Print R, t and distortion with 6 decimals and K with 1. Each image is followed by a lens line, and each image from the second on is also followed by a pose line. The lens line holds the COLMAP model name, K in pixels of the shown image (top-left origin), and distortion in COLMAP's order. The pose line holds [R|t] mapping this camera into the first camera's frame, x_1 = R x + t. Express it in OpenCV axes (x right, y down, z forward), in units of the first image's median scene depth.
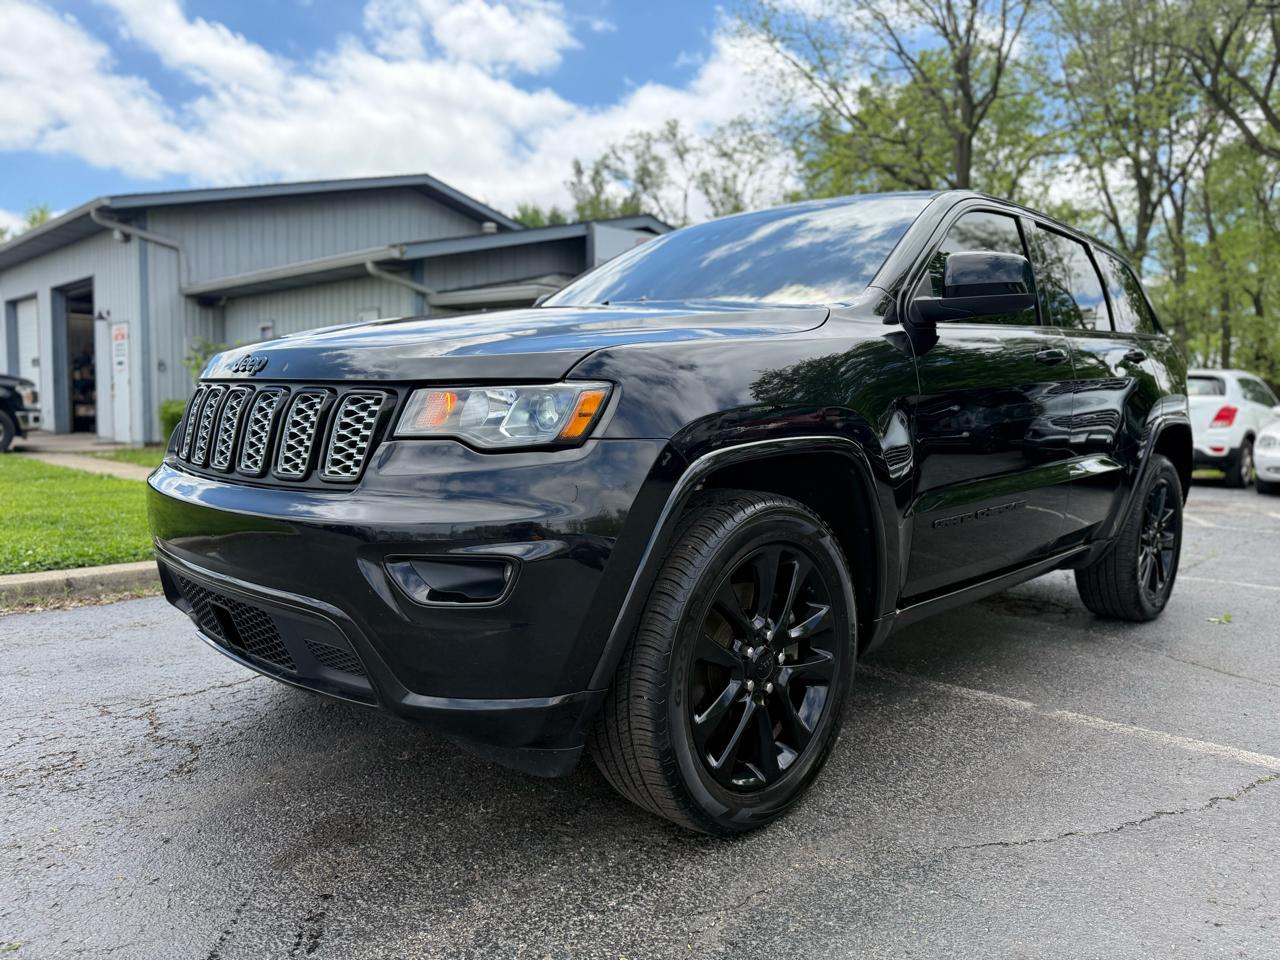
lens RADIAL K [[904.7, 0, 642.1], [0, 904.7, 473.7], [0, 0, 1]] dist [-0.000111, -0.003108]
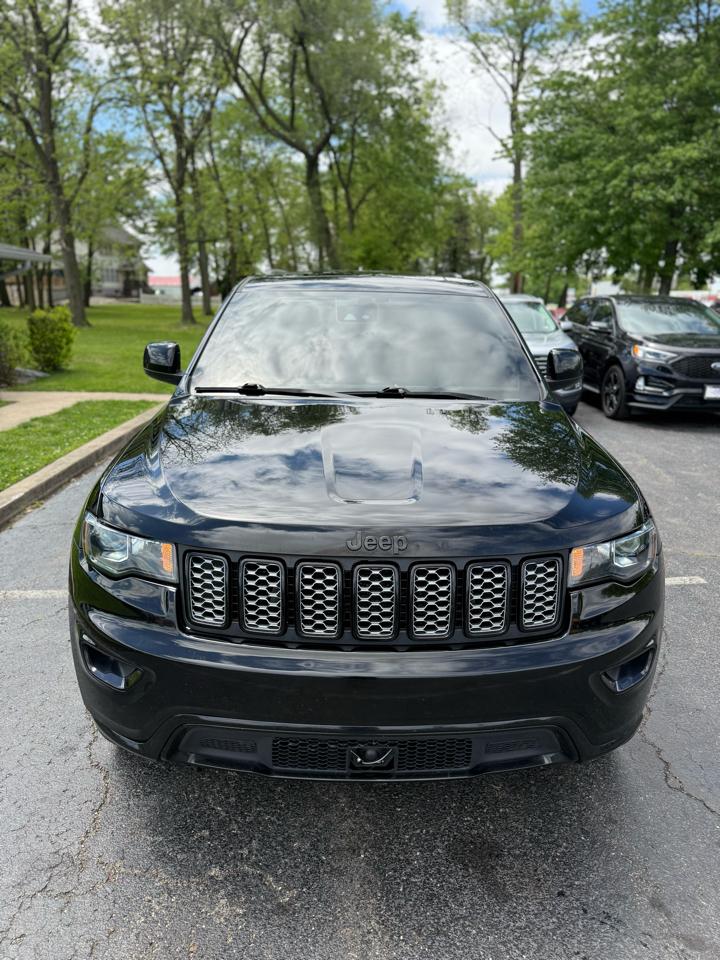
lens RADIAL K [[678.5, 0, 362.9], [0, 678.5, 475.2], [0, 0, 1]] dist [-0.000111, -0.003108]
pose [[0.703964, -0.189793, 0.684407, -0.466566], [0.053216, 0.975020, 0.215647, -0.178451], [-0.708239, -0.115386, 0.696479, 0.204639]]
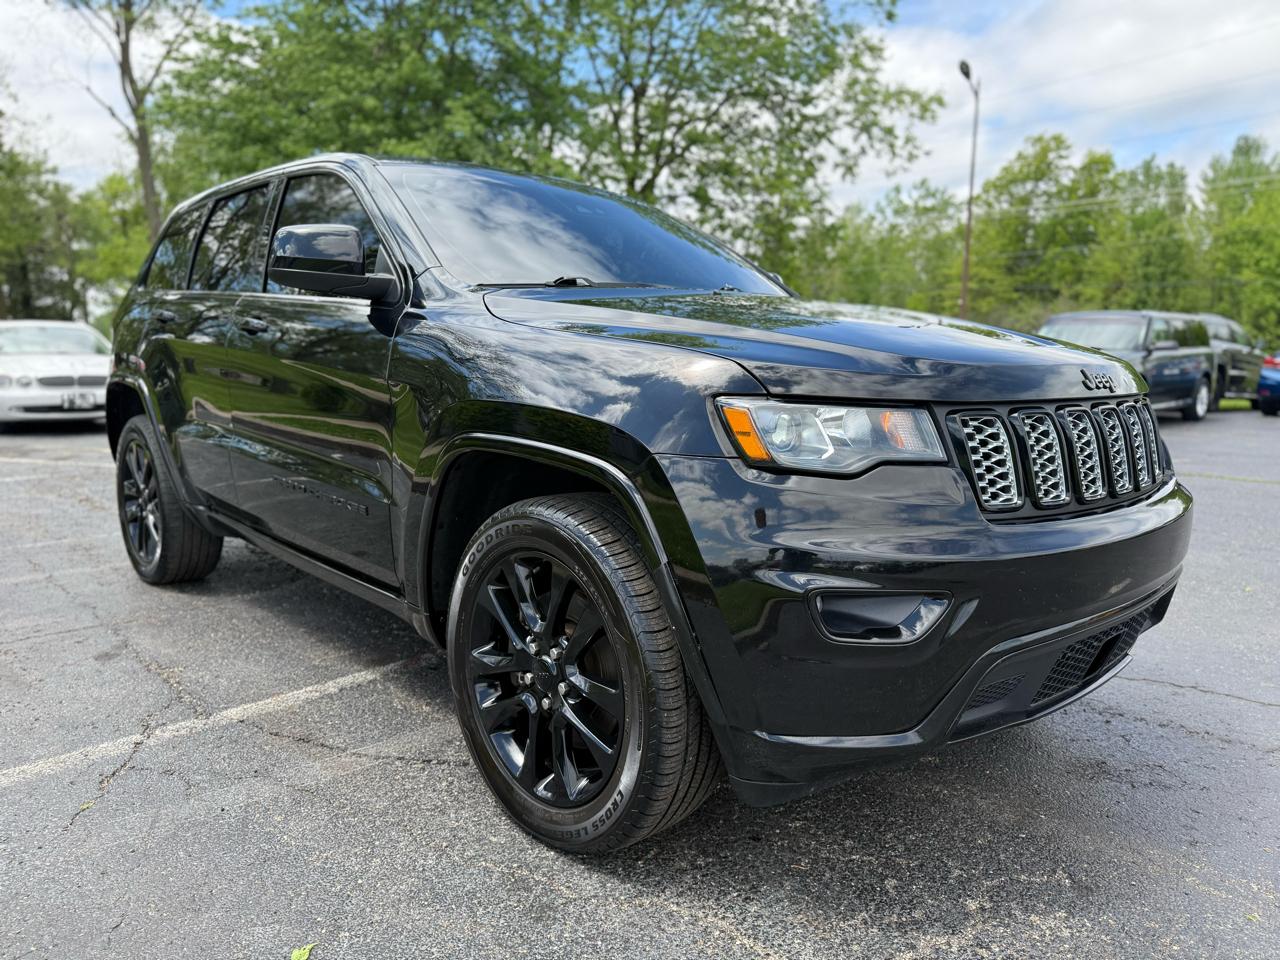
lens RADIAL K [[904.7, 0, 642.1], [0, 904.7, 473.7], [0, 0, 1]] dist [-0.000111, -0.003108]
pose [[0.042719, -0.155618, 0.986893, -0.650310], [0.069953, 0.985837, 0.152423, -0.093000], [-0.996635, 0.062525, 0.053000, 0.664423]]
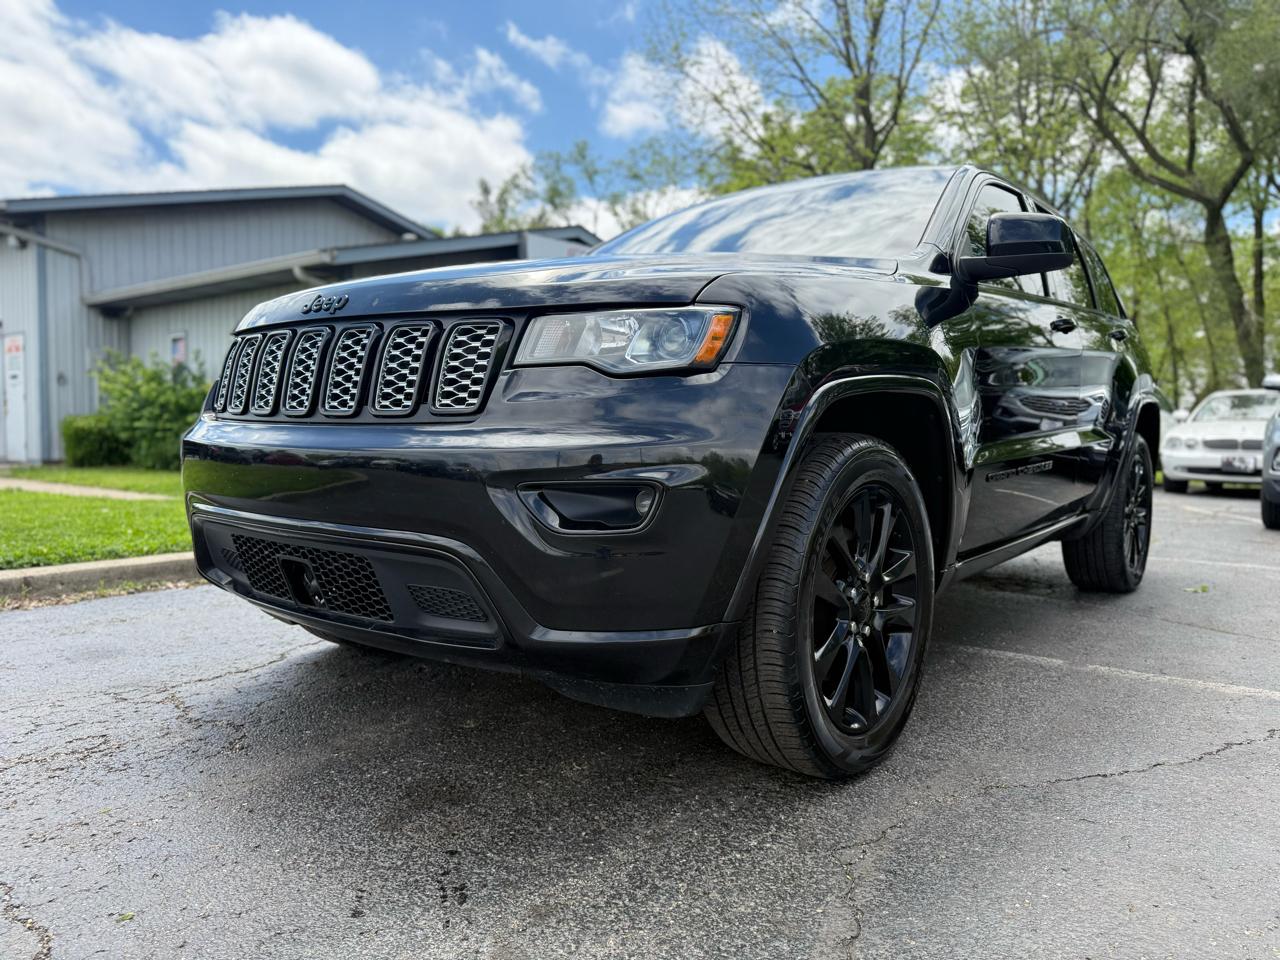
lens RADIAL K [[901.0, 0, 639.1], [0, 901.0, 475.4], [0, 0, 1]] dist [0.020905, -0.030796]
pose [[0.995184, -0.013297, 0.097117, -0.093143], [0.015354, 0.999673, -0.020466, 0.038141], [-0.096813, 0.021859, 0.995063, 0.015743]]
